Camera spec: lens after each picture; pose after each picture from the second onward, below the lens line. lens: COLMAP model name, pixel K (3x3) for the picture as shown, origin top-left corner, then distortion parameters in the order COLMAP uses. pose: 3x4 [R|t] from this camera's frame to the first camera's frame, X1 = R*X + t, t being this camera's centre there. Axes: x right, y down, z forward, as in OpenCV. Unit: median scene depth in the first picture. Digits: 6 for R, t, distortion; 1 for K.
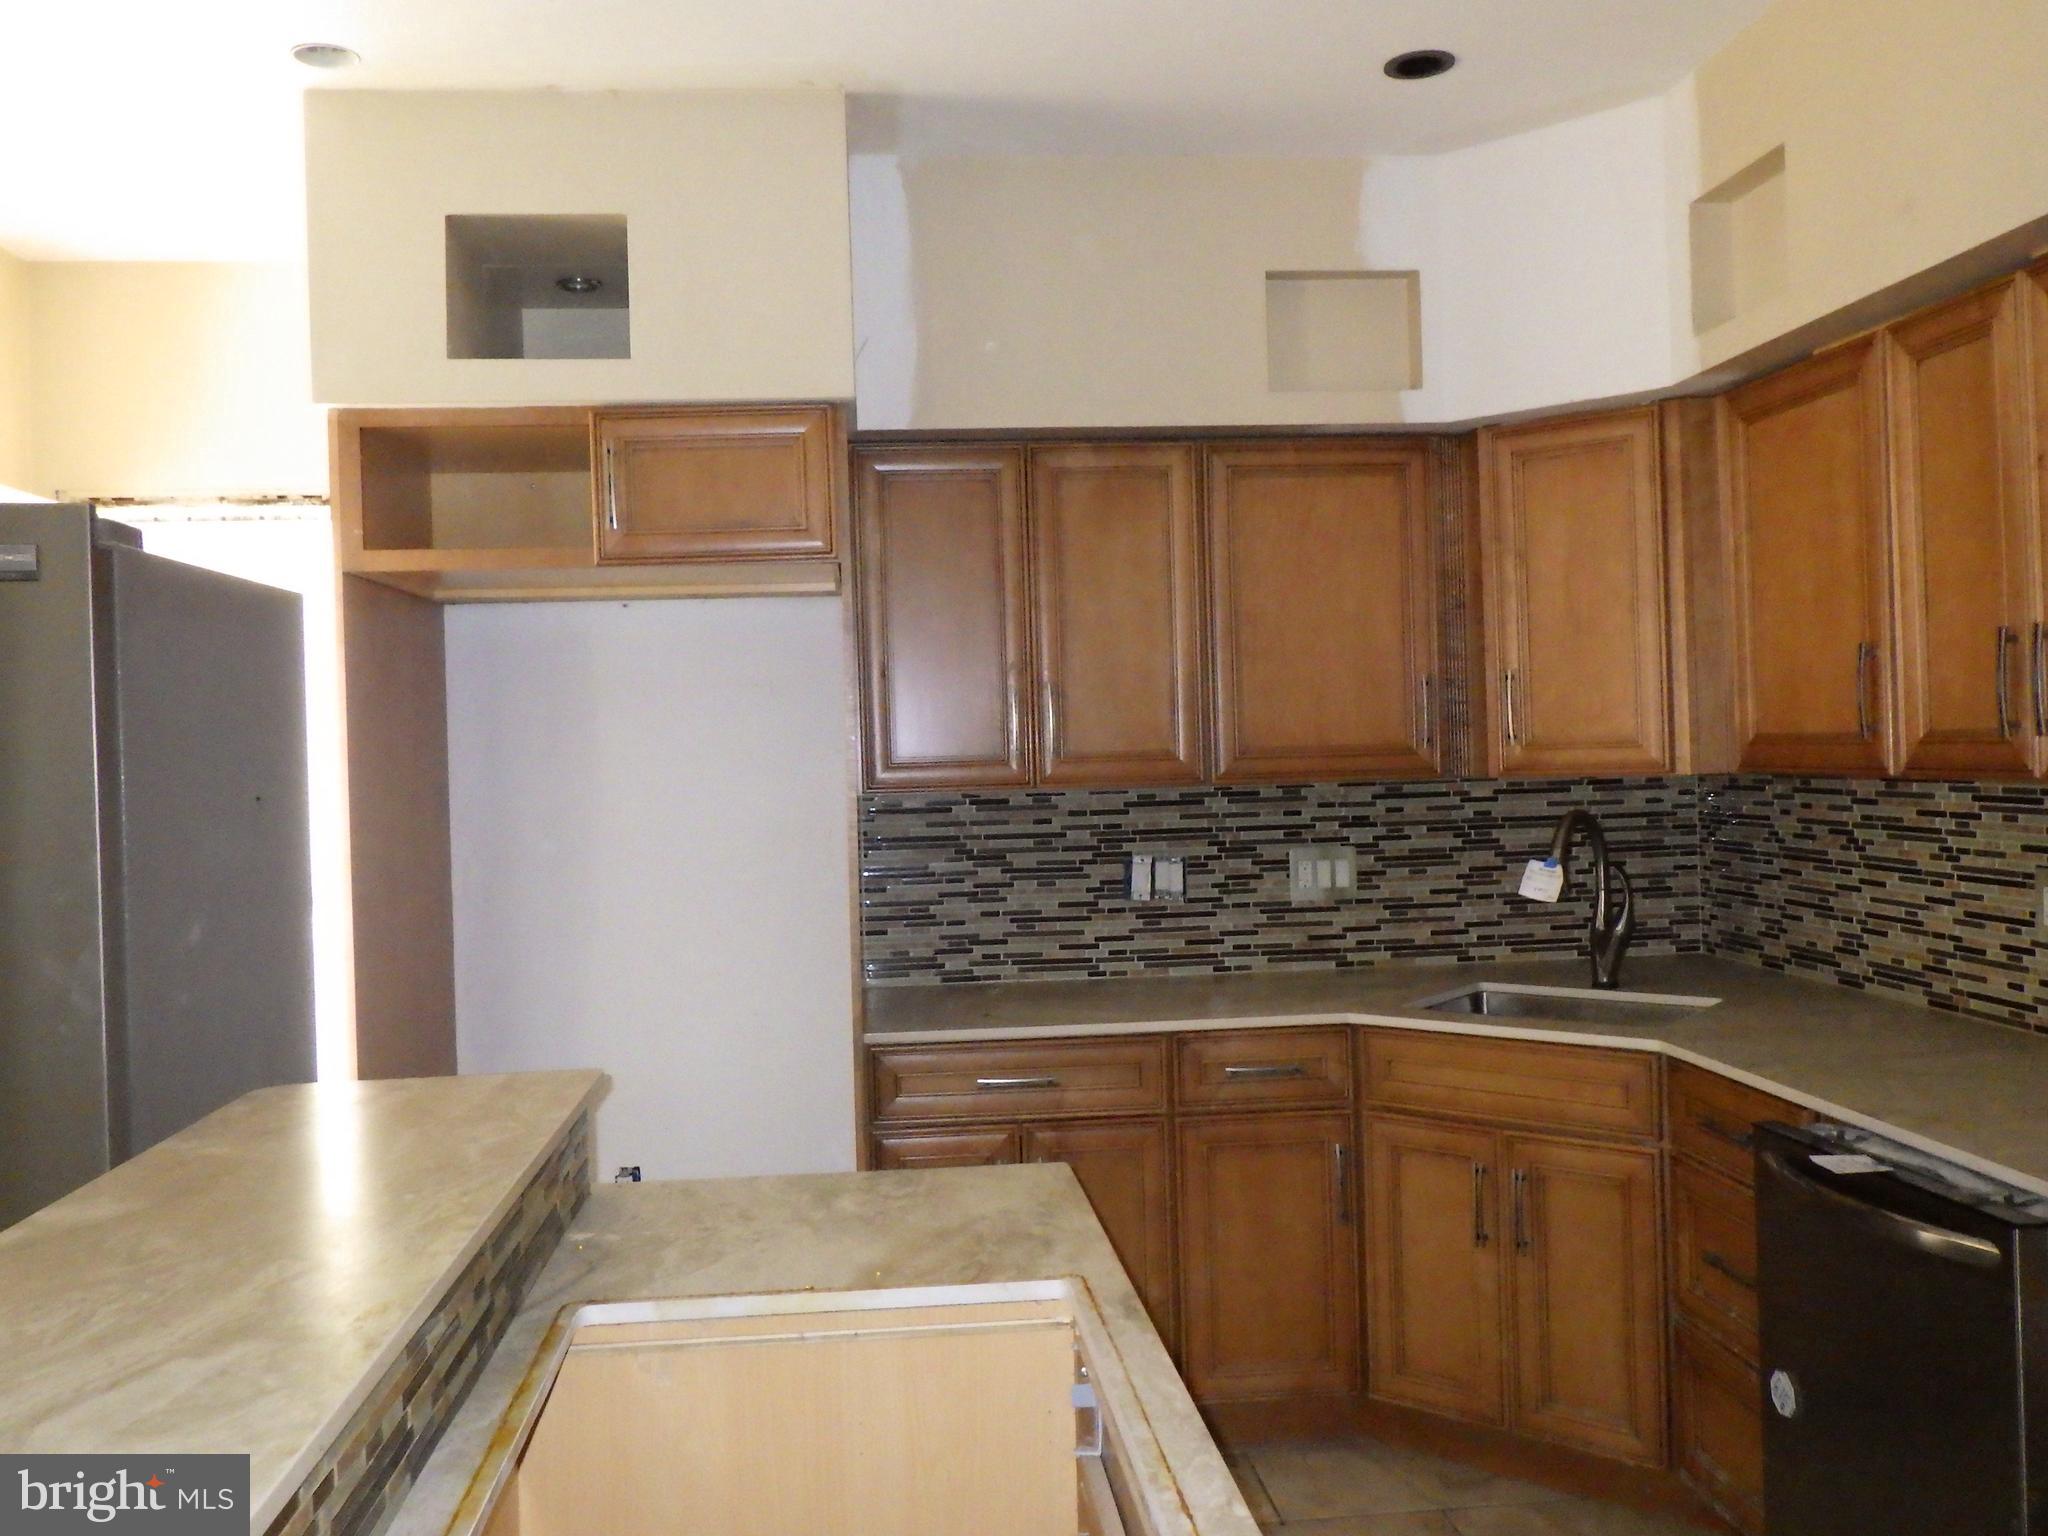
lens RADIAL K [[1657.3, 0, 1008.3], [0, 1657.3, 768.7], [0, 0, 1]] dist [-0.006650, -0.005999]
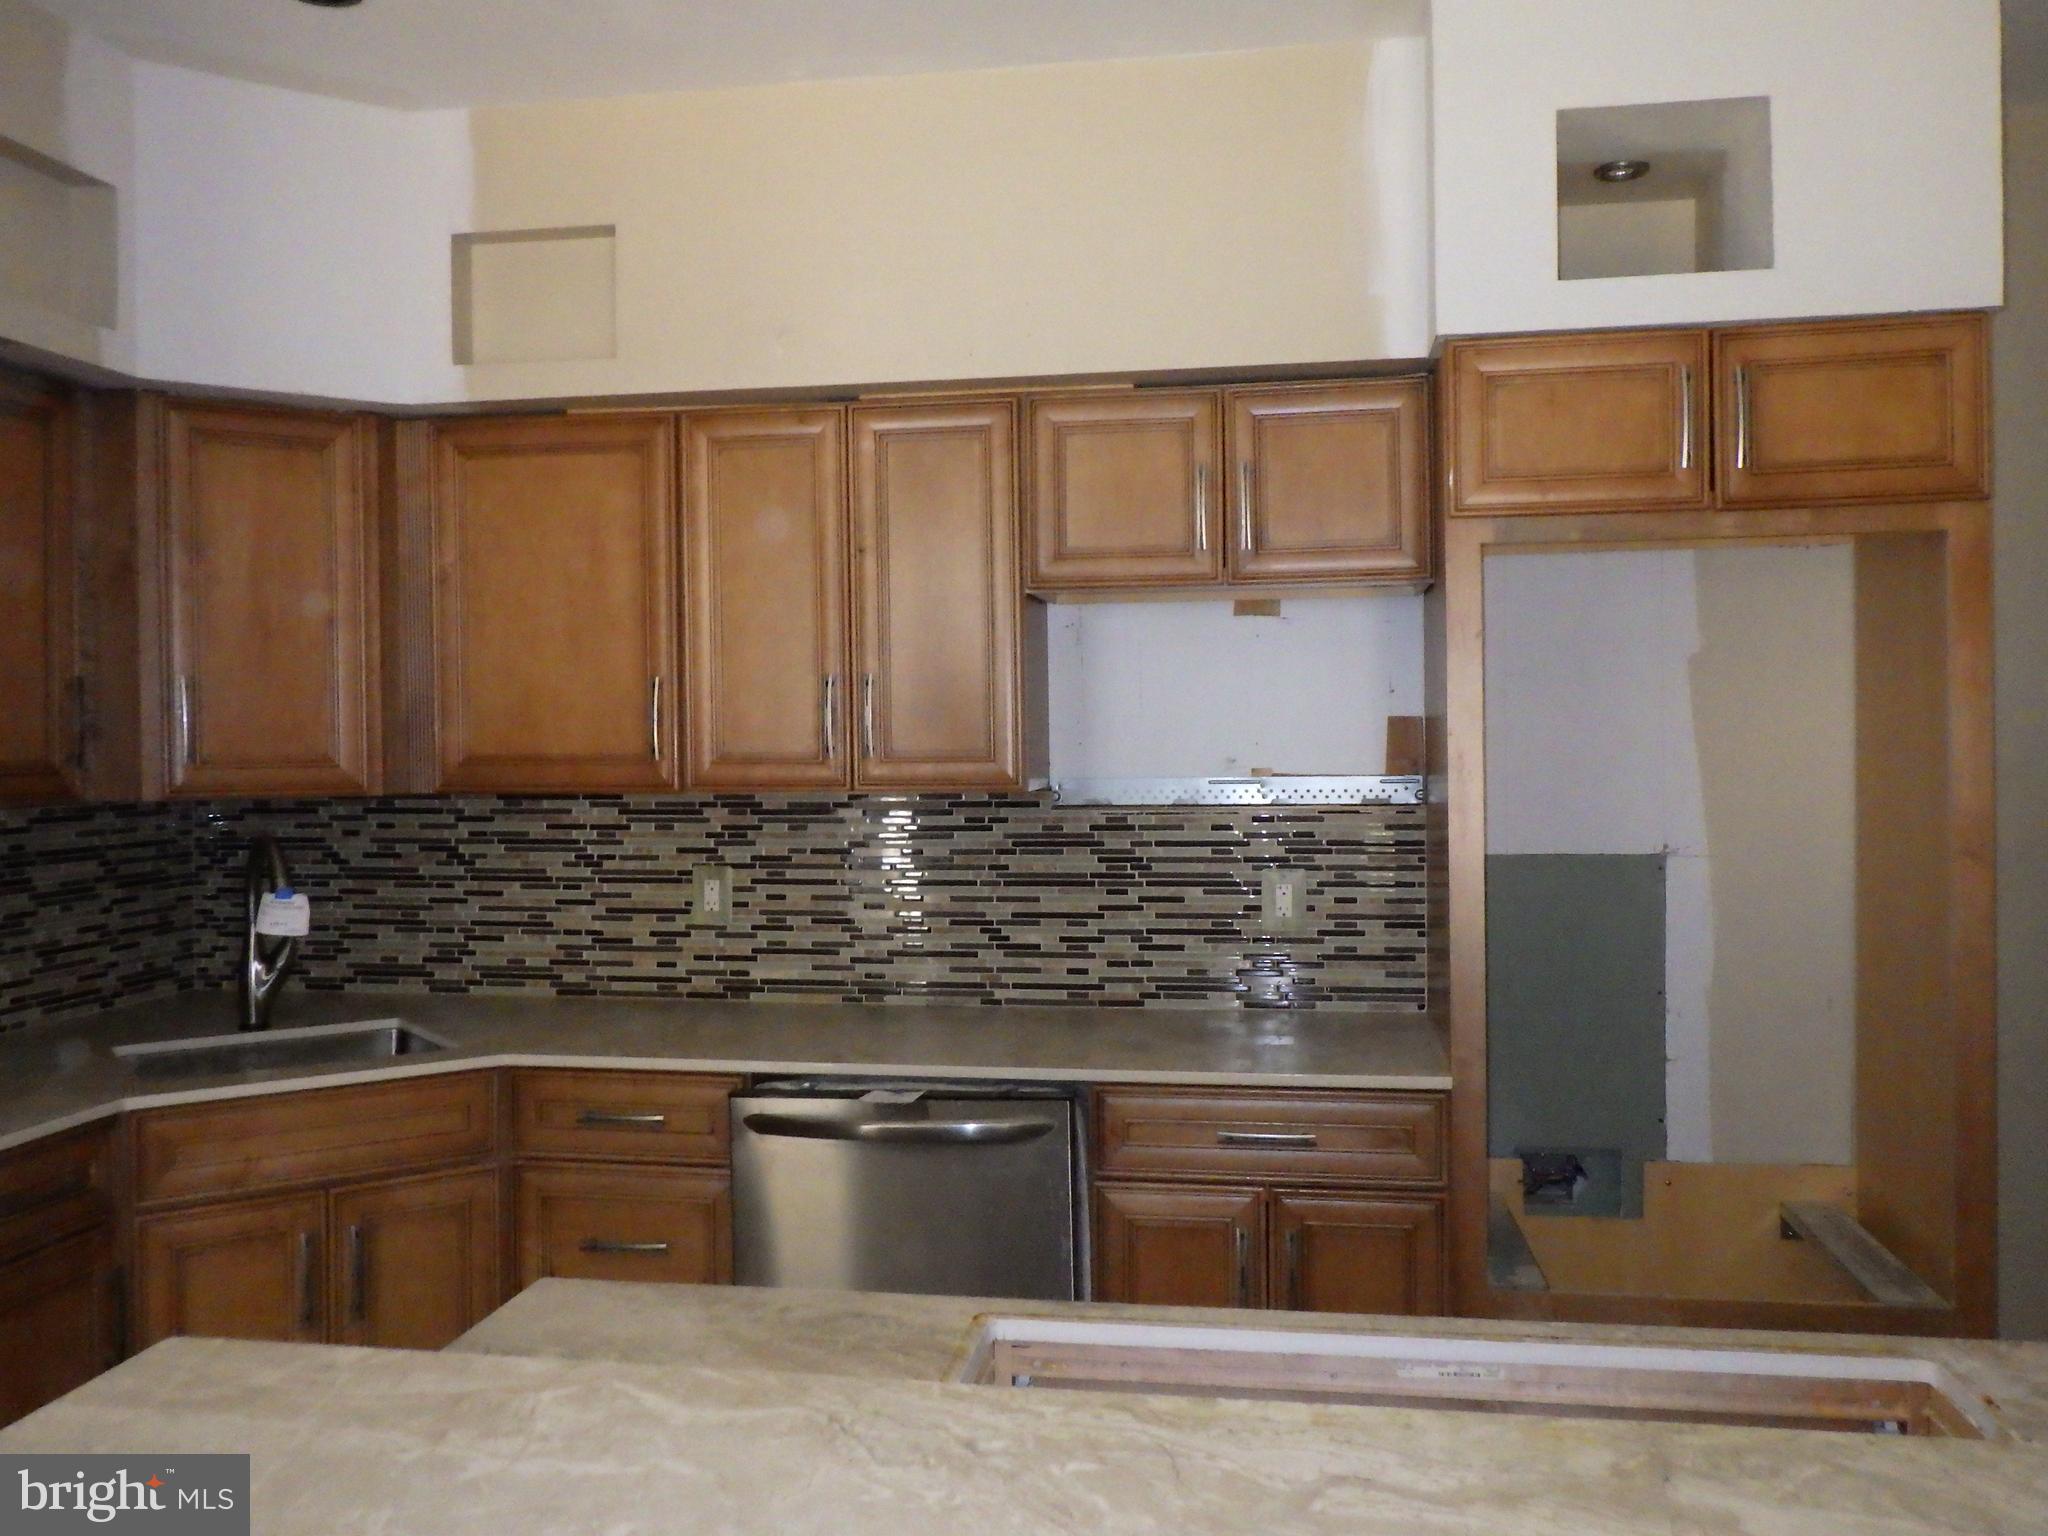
lens RADIAL K [[1657.3, 0, 1010.8], [0, 1657.3, 757.6], [0, 0, 1]] dist [-0.006650, -0.005999]
pose [[0.259958, 0.015284, 0.965499, -0.453398], [0.011831, 0.999749, -0.019011, 0.004476], [-0.965547, 0.016365, 0.259712, 0.384996]]
